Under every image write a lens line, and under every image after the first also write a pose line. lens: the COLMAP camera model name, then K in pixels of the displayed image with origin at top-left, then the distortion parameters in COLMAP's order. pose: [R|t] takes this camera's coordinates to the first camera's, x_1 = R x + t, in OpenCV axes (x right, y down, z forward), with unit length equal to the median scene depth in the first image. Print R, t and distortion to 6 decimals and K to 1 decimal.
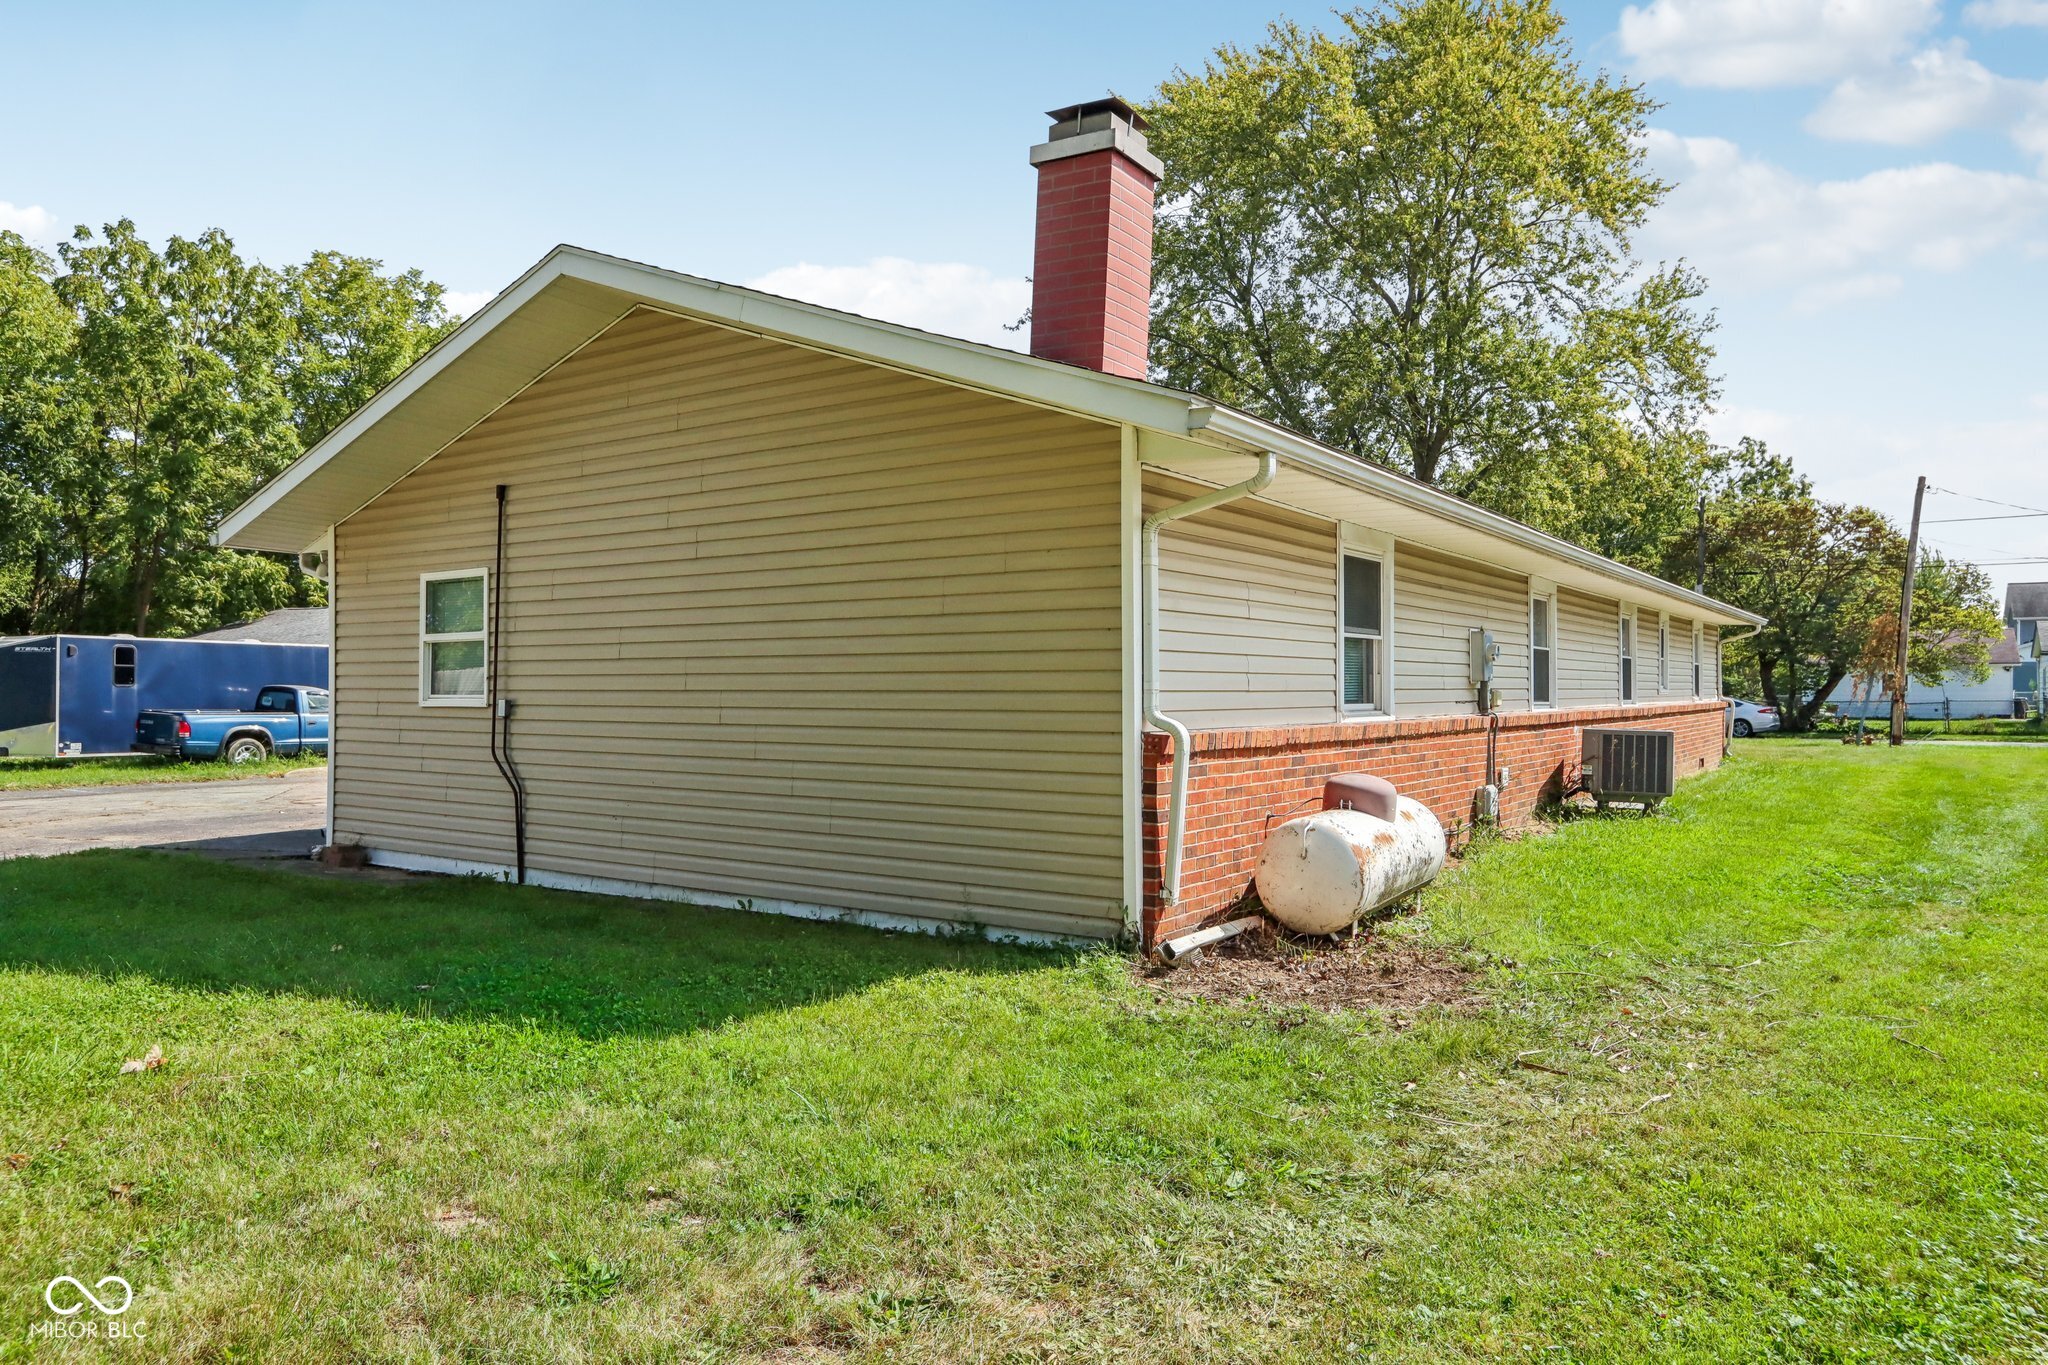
lens RADIAL K [[1333.3, 0, 1026.3], [0, 1333.3, 692.0], [0, 0, 1]] dist [-0.016617, 0.003973]
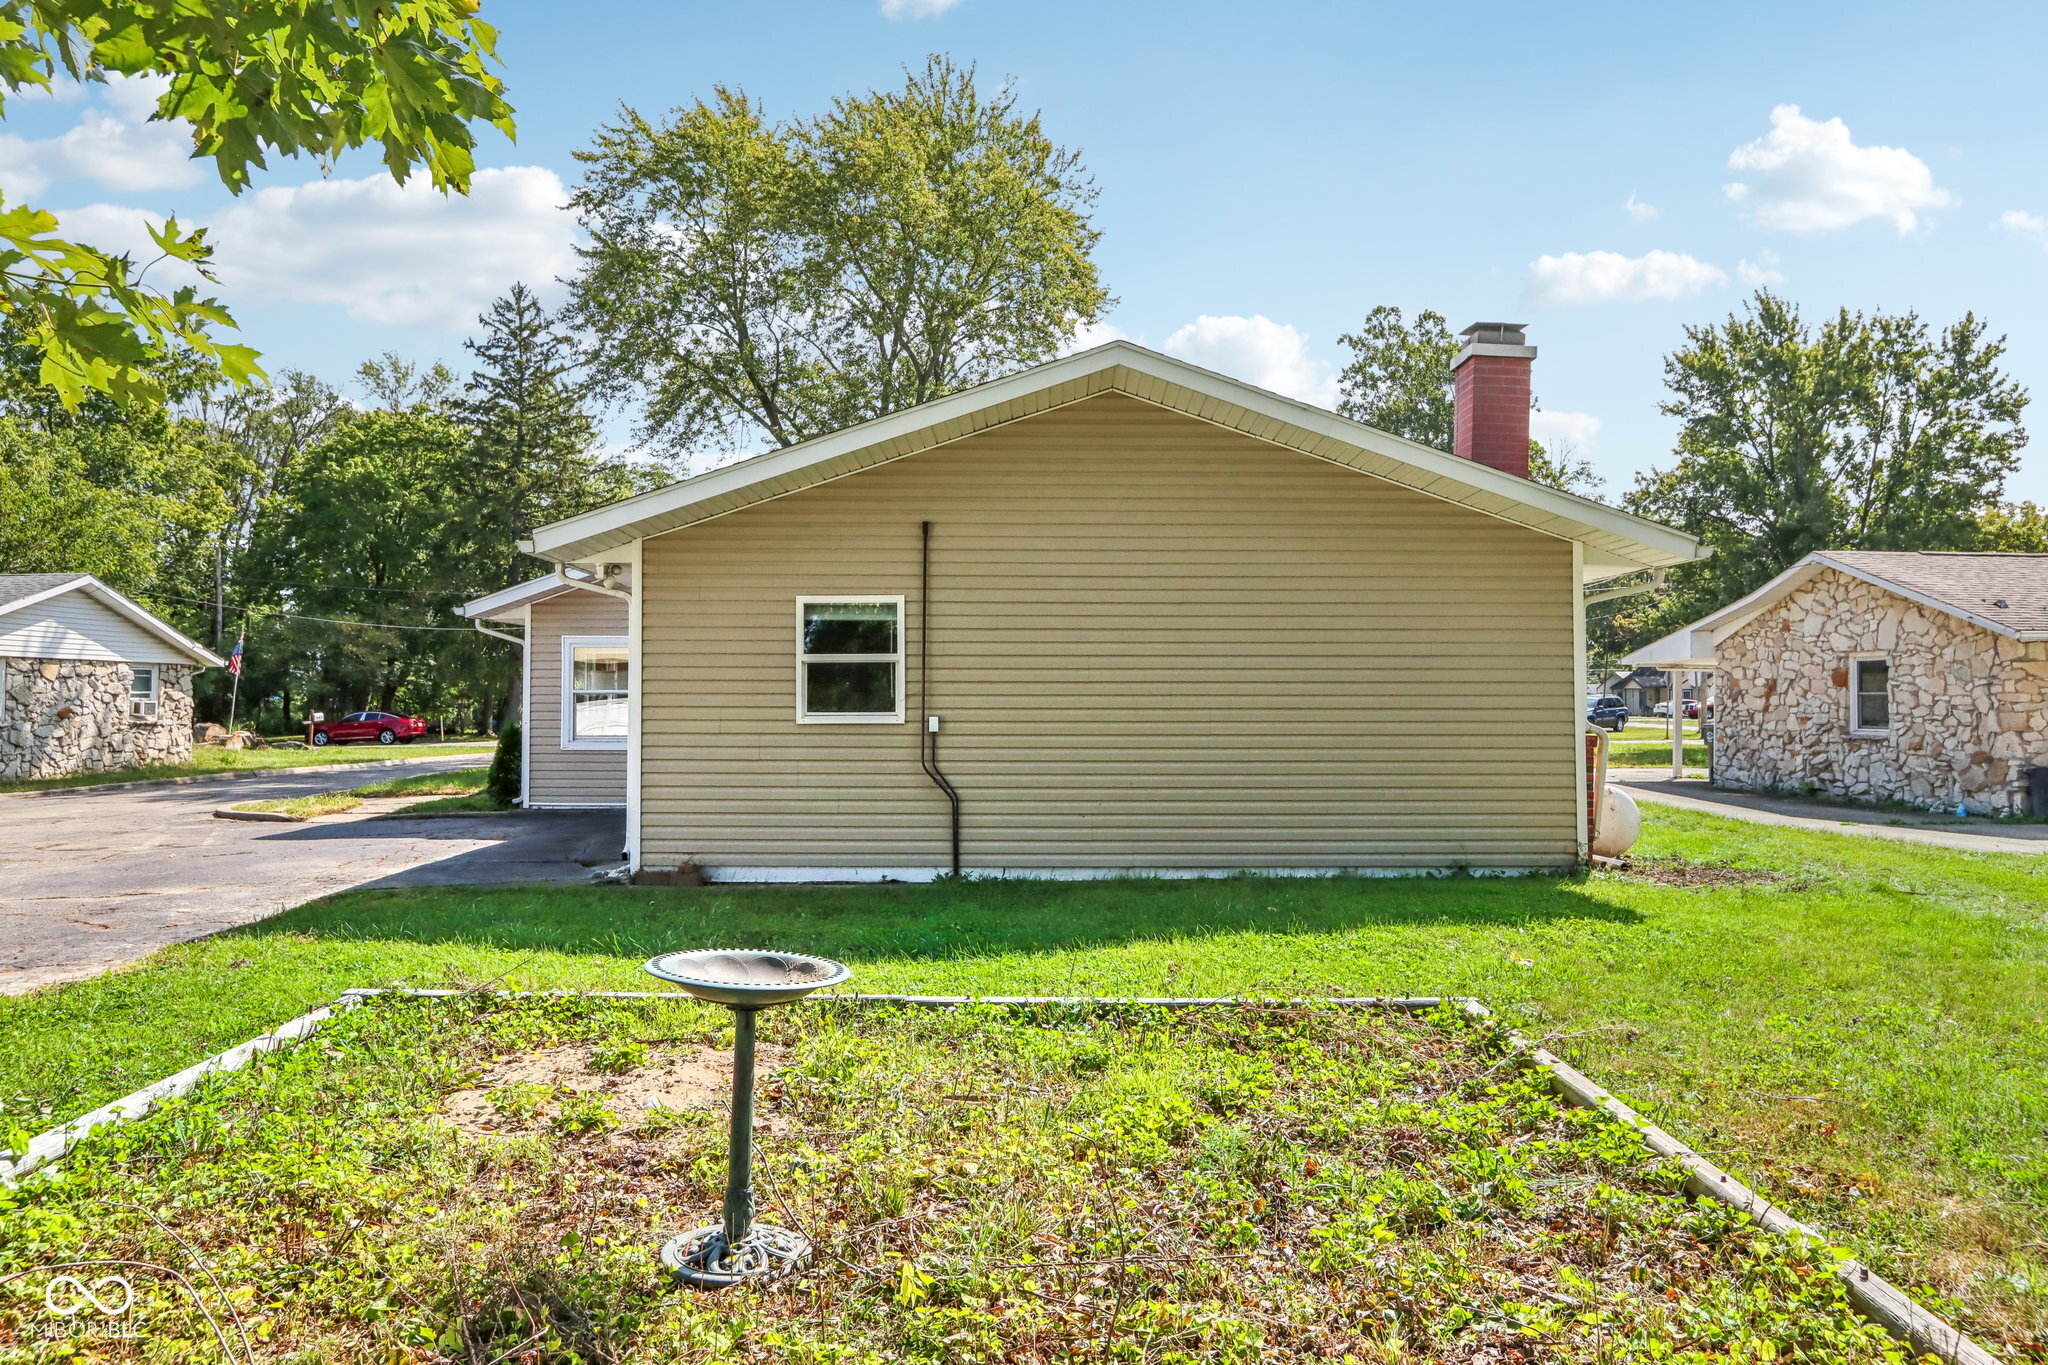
lens RADIAL K [[1333.3, 0, 1029.4], [0, 1333.3, 672.6], [0, 0, 1]] dist [-0.016617, 0.003973]
pose [[0.821068, 0.009264, 0.570755, -0.953034], [0.001136, 0.999840, -0.017863, -0.010895], [-0.570829, 0.015316, 0.820926, 0.046727]]
